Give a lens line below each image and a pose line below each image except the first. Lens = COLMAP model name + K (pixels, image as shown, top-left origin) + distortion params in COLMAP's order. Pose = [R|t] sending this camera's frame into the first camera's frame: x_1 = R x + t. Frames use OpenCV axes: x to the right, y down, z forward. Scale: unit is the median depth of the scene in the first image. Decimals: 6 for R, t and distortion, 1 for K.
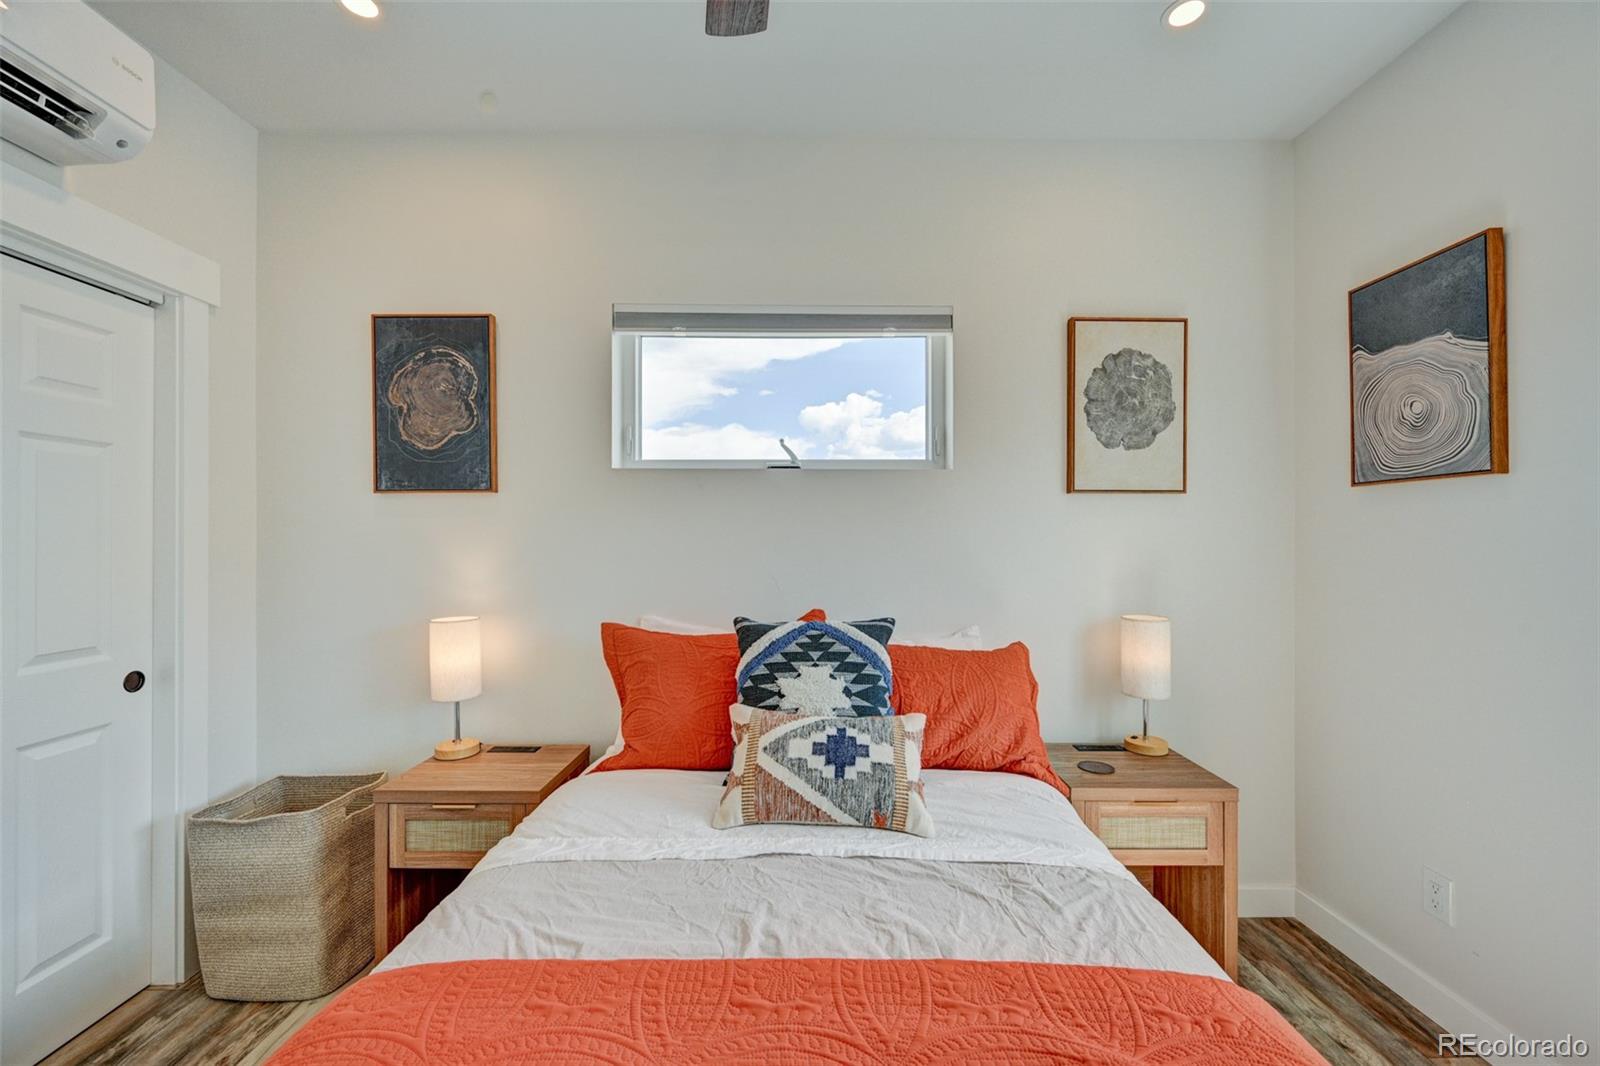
lens RADIAL K [[632.0, 0, 800.0], [0, 632.0, 536.4], [0, 0, 1]] dist [-0.002213, 0.001222]
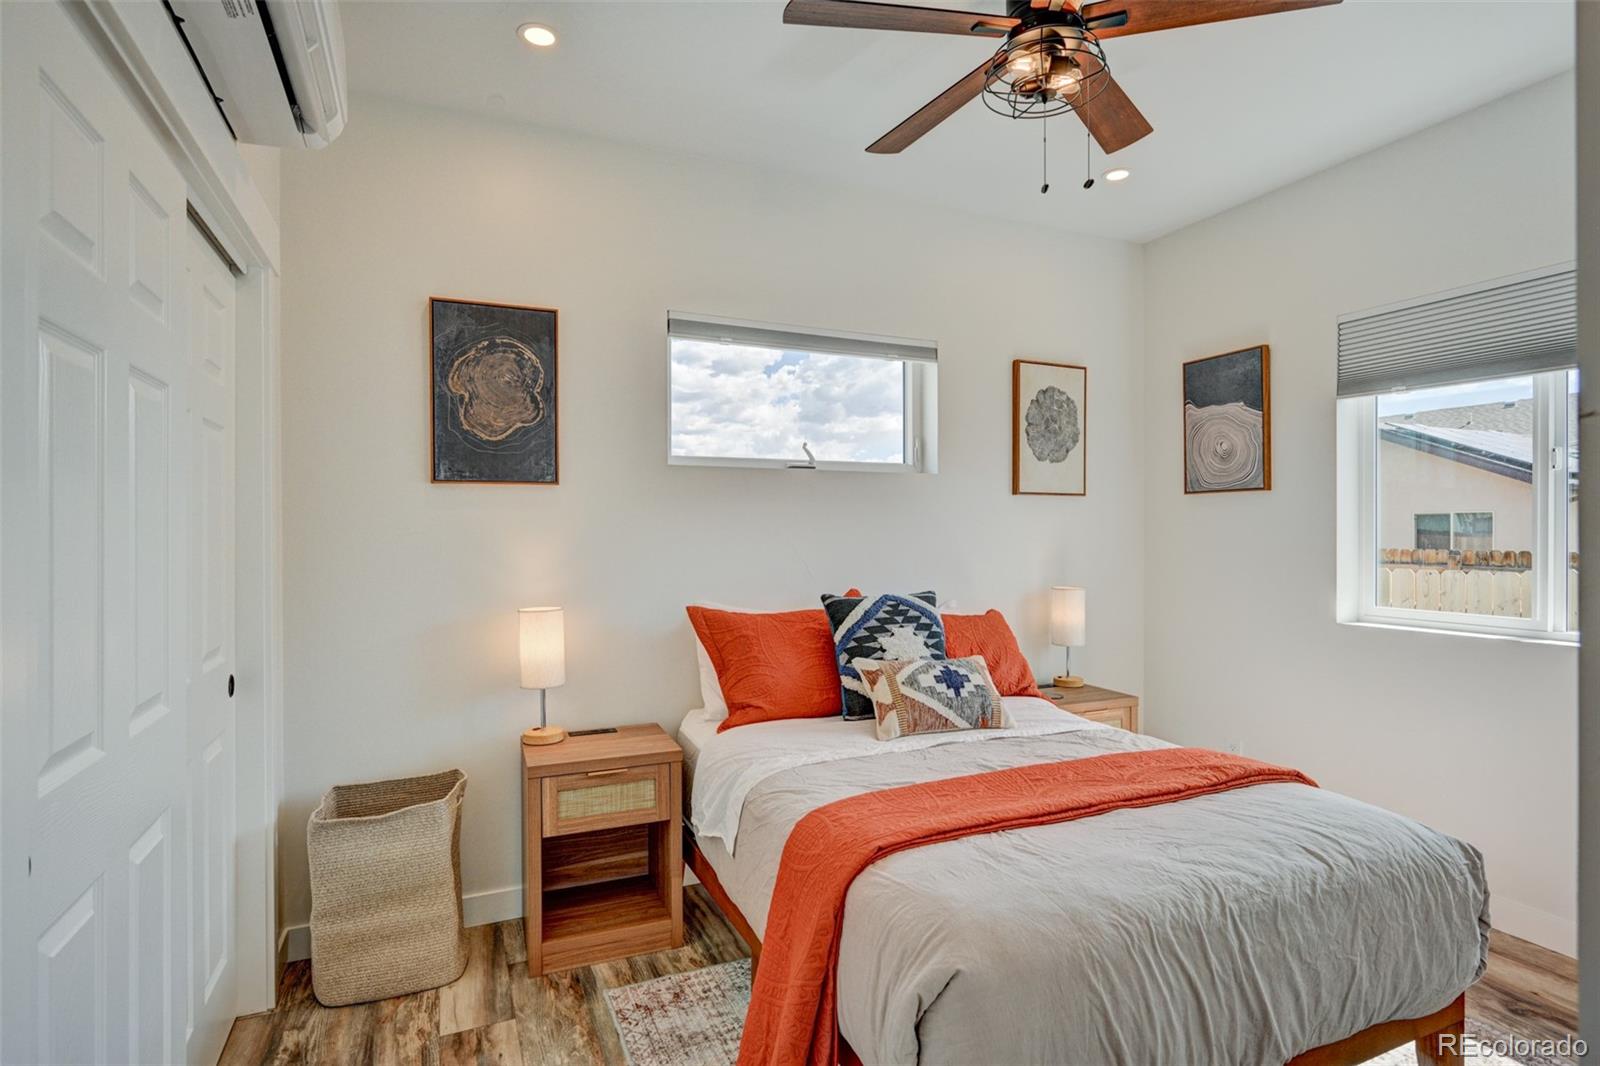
lens RADIAL K [[798.0, 0, 802.1], [0, 798.0, 535.4], [0, 0, 1]] dist [-0.003853, 0.000228]
pose [[0.917750, -0.004273, 0.397136, -0.681324], [0.001555, 0.999973, 0.007166, 0.003029], [-0.397156, -0.005959, 0.917732, -0.358016]]
